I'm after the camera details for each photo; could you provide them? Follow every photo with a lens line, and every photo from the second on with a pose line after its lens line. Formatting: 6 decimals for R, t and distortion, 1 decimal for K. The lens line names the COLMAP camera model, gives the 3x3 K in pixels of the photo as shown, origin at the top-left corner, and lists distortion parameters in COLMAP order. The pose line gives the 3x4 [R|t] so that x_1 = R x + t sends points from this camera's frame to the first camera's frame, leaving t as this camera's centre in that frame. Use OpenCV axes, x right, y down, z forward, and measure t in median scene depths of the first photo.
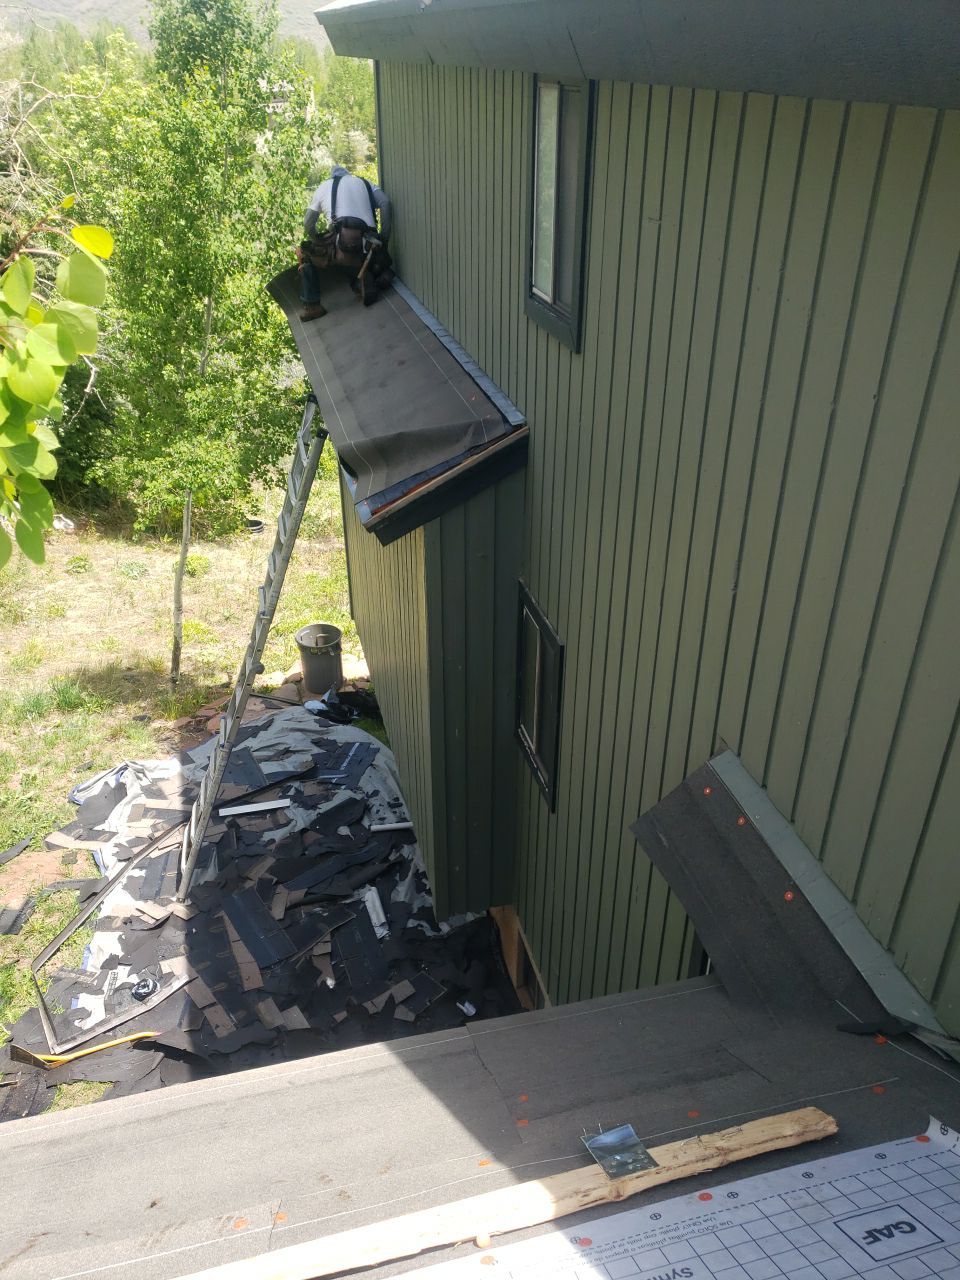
lens RADIAL K [[1031.5, 0, 488.9], [0, 1031.5, 639.2], [0, 0, 1]] dist [0.138915, -0.095725]
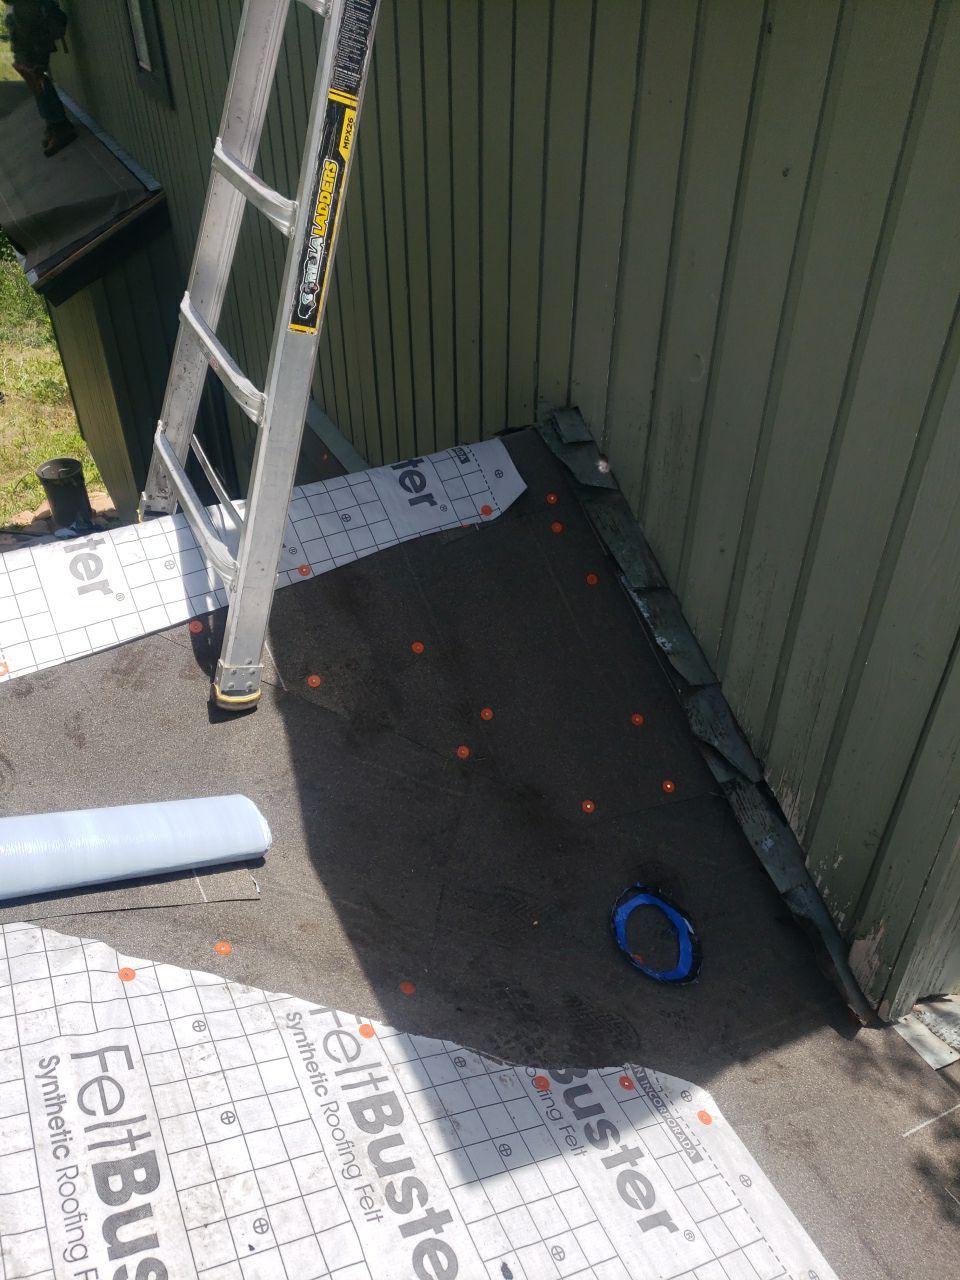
lens RADIAL K [[1037.1, 0, 484.2], [0, 1037.1, 625.6], [0, 0, 1]] dist [0.061087, 0.001175]
pose [[0.978624, -0.123919, 0.164131, 0.130609], [0.108315, 0.988987, 0.100864, 0.195445], [-0.174822, -0.080930, 0.981268, -0.275344]]
